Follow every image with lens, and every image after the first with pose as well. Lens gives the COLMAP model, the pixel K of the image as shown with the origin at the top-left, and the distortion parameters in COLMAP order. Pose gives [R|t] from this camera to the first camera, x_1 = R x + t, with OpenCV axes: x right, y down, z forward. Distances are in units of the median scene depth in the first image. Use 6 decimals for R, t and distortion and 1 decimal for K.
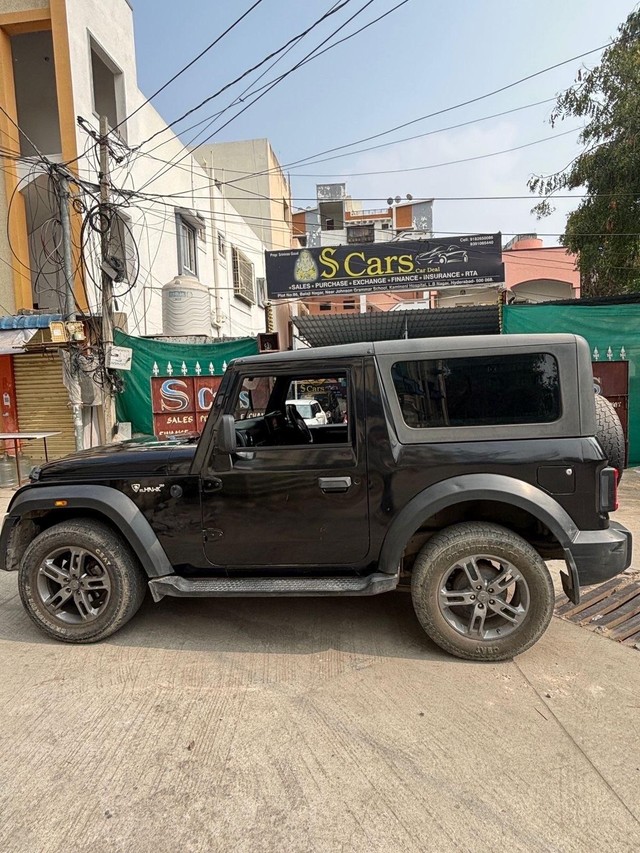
lens RADIAL K [[479.0, 0, 320.0], [0, 479.0, 426.5], [0, 0, 1]] dist [-0.004405, -0.001265]
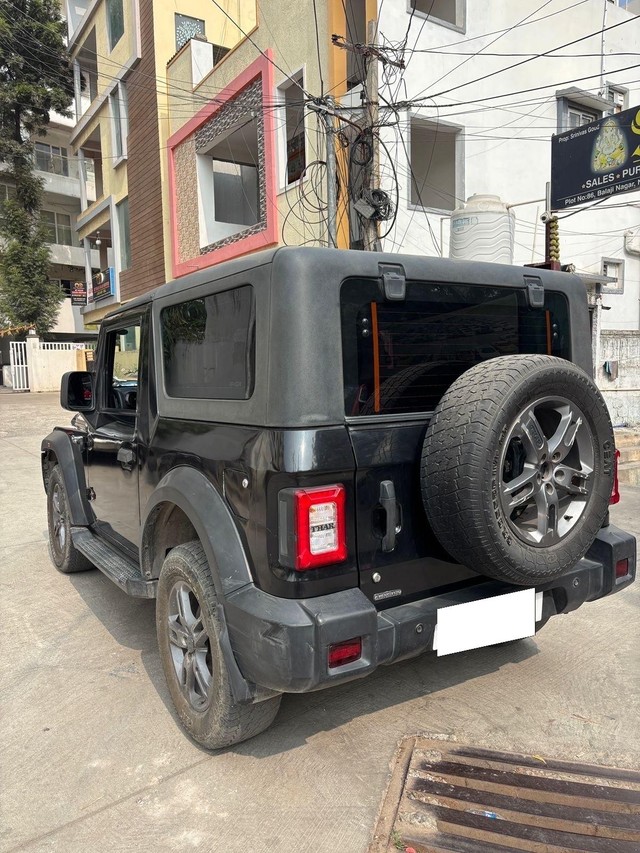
lens RADIAL K [[632.2, 0, 319.5], [0, 632.2, 442.3], [0, 0, 1]] dist [-0.001598, -0.004809]
pose [[0.647868, 0.109453, -0.753848, 0.387707], [-0.060165, 0.993884, 0.092598, -0.009895], [0.759373, -0.014636, 0.650491, 0.192305]]
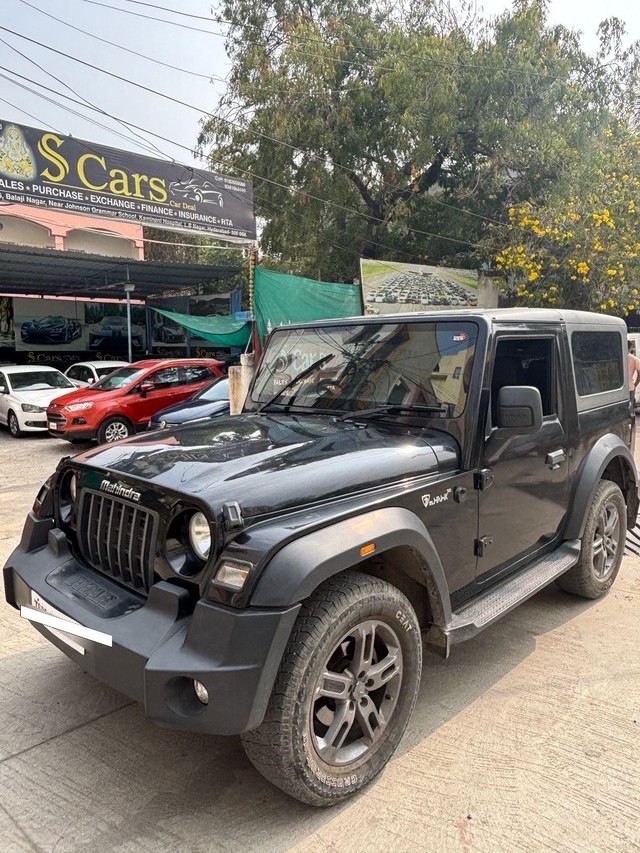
lens RADIAL K [[578.1, 0, 322.6], [0, 578.1, 441.1], [0, 0, 1]] dist [0.003530, -0.054795]
pose [[0.606076, -0.080226, 0.791351, -0.407394], [0.037114, 0.996669, 0.072616, -0.004820], [-0.794540, -0.014641, 0.607035, 0.242975]]
